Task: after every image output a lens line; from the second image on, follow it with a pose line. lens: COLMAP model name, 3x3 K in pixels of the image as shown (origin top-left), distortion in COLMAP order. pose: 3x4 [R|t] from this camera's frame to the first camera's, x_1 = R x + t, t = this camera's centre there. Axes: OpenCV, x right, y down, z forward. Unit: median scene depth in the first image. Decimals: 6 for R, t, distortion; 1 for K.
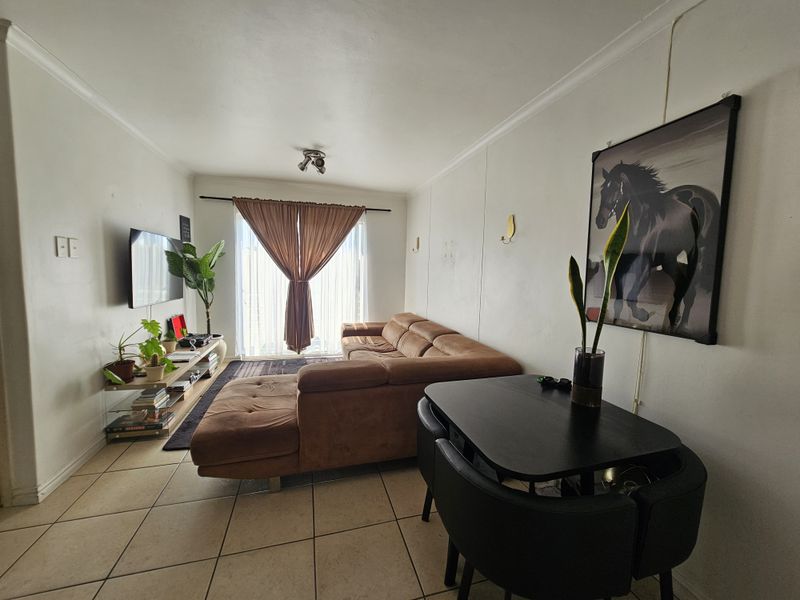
lens RADIAL K [[323.1, 0, 401.3], [0, 323.1, 300.5], [0, 0, 1]] dist [-0.000262, -0.000168]
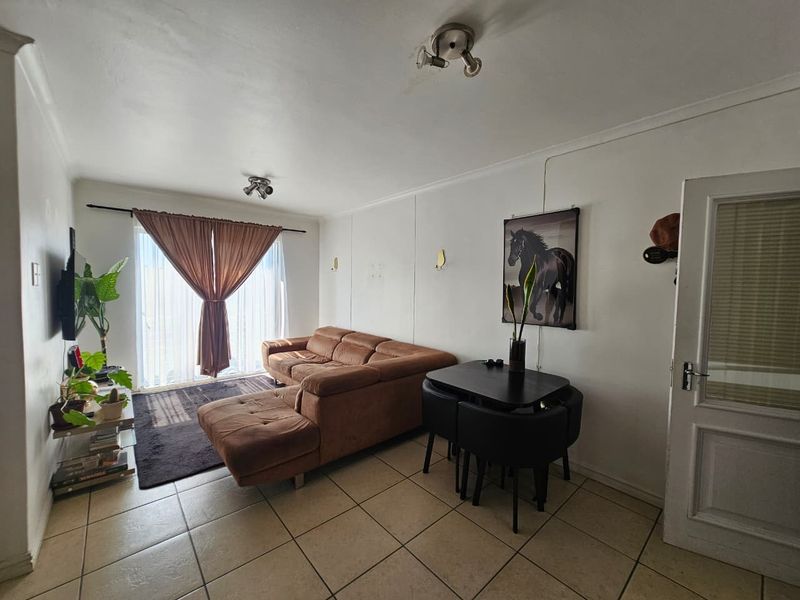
lens RADIAL K [[323.1, 0, 399.9], [0, 323.1, 299.0], [0, 0, 1]] dist [-0.000262, -0.000168]
pose [[0.905389, -0.029345, 0.423568, -0.421746], [0.045985, 0.998518, -0.029116, -0.022295], [-0.422086, 0.045839, 0.905396, -0.174150]]
